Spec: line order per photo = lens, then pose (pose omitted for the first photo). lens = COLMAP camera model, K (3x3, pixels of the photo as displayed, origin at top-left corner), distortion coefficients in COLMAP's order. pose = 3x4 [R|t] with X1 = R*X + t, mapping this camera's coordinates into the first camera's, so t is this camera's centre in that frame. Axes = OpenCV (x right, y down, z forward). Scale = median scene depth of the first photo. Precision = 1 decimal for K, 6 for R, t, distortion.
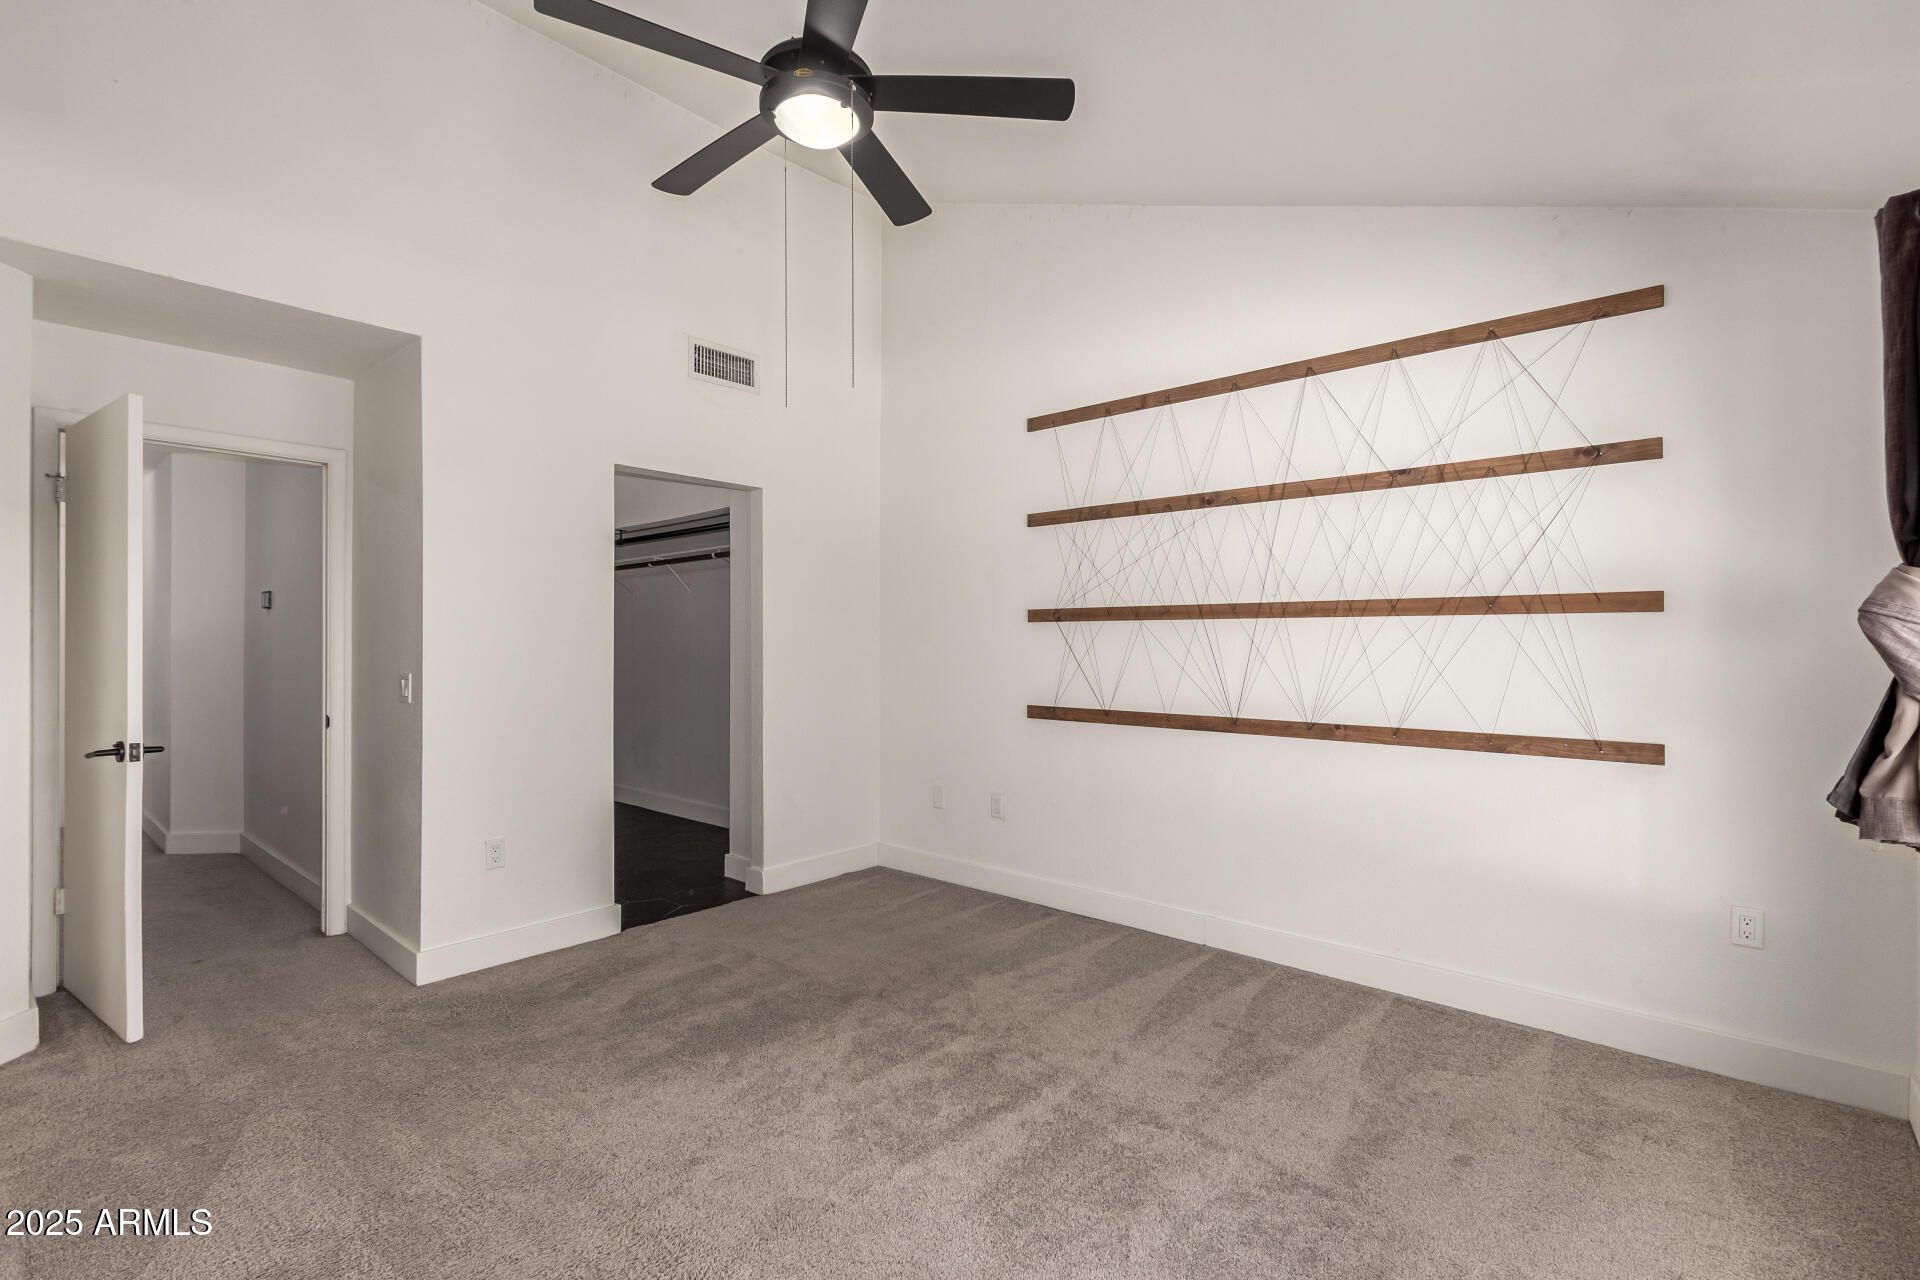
lens RADIAL K [[885.9, 0, 959.7], [0, 885.9, 631.7], [0, 0, 1]] dist [0.001142, -0.000368]
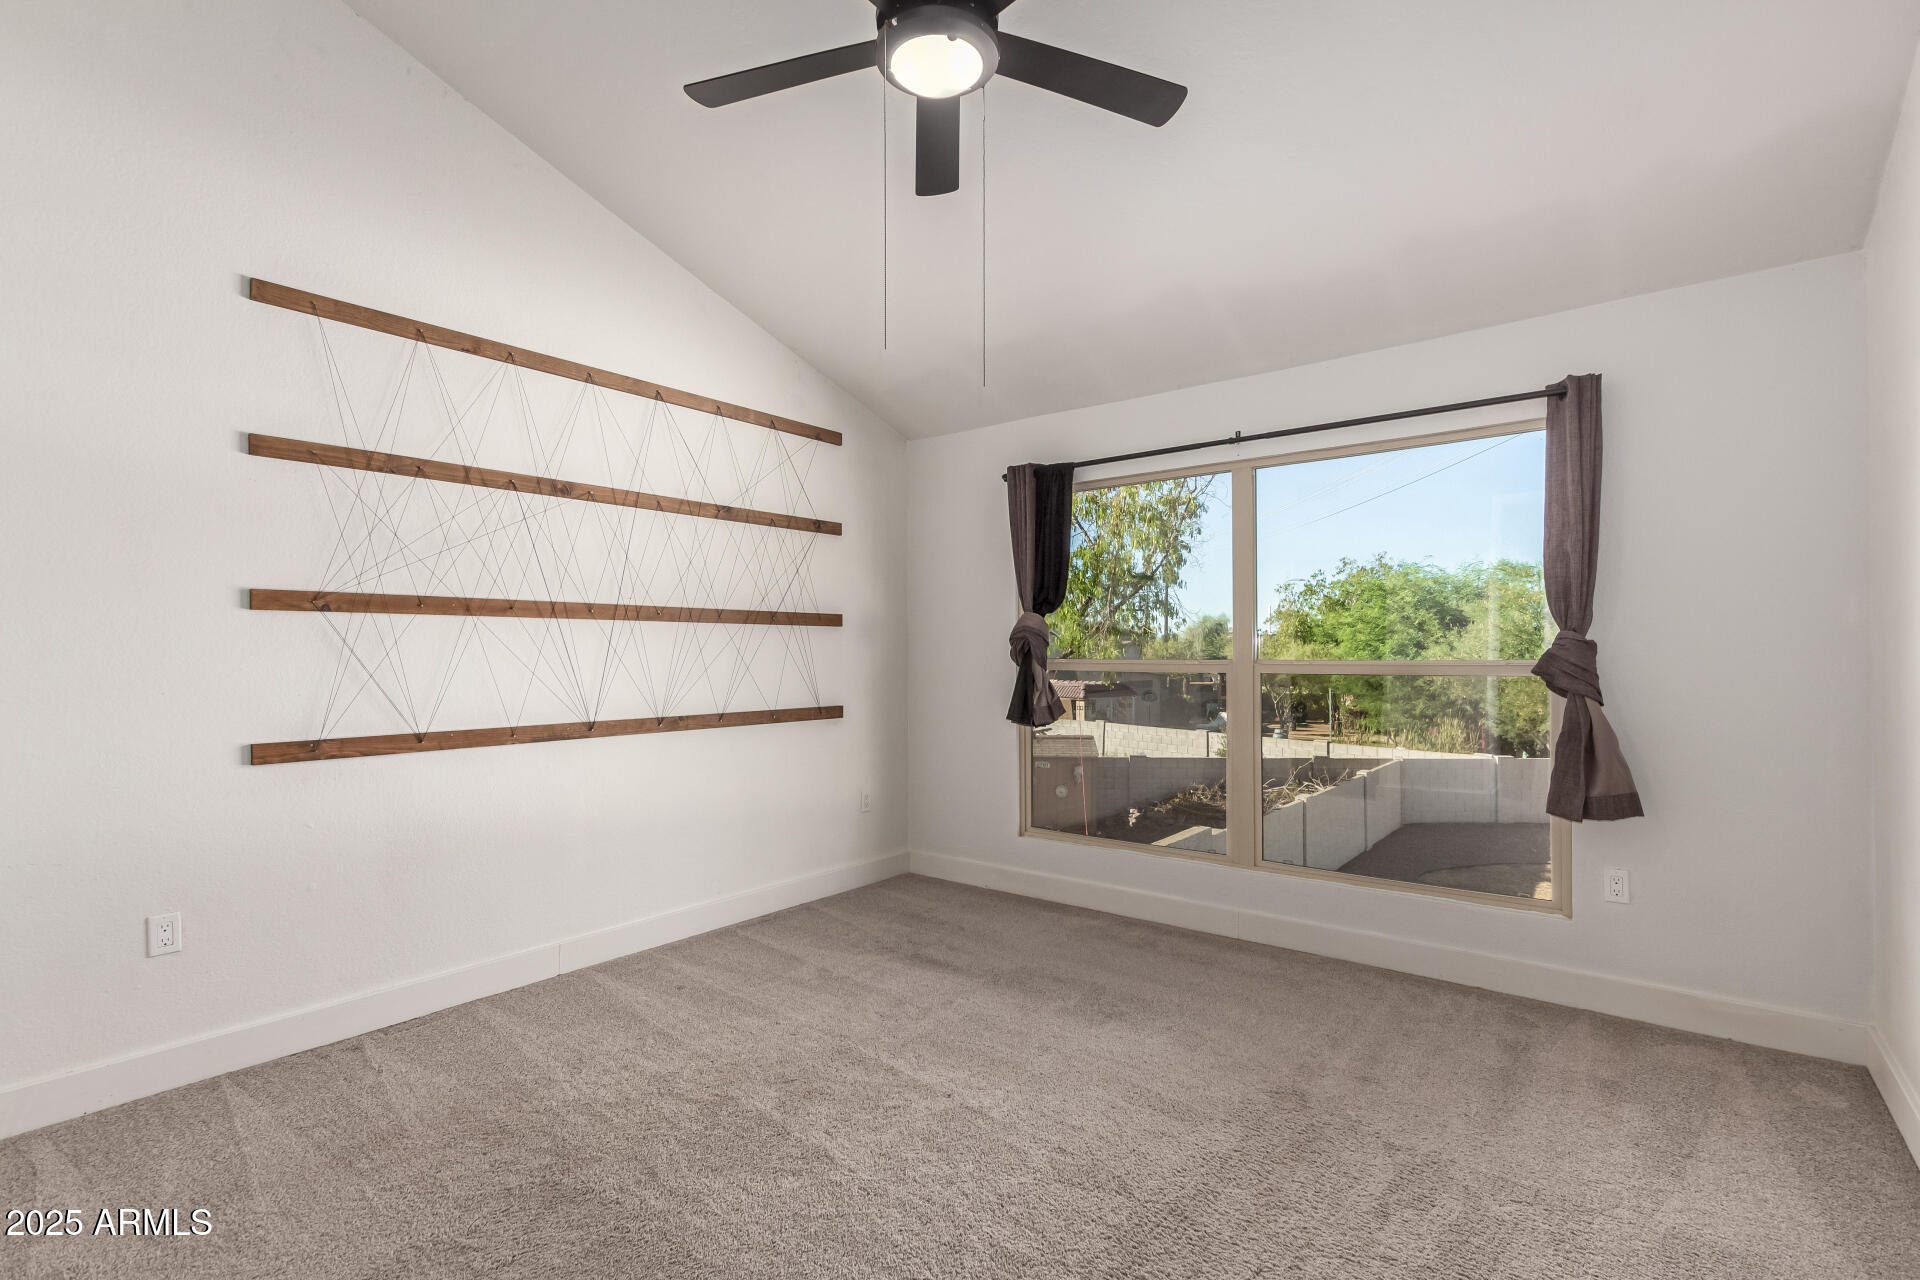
lens RADIAL K [[890.6, 0, 943.5], [0, 890.6, 649.9], [0, 0, 1]] dist [0.002207, -0.000225]
pose [[-0.055385, 0.009459, 0.998420, -0.718898], [-0.000285, 0.999955, -0.009490, 0.029531], [-0.998465, -0.000810, -0.055380, 0.708956]]
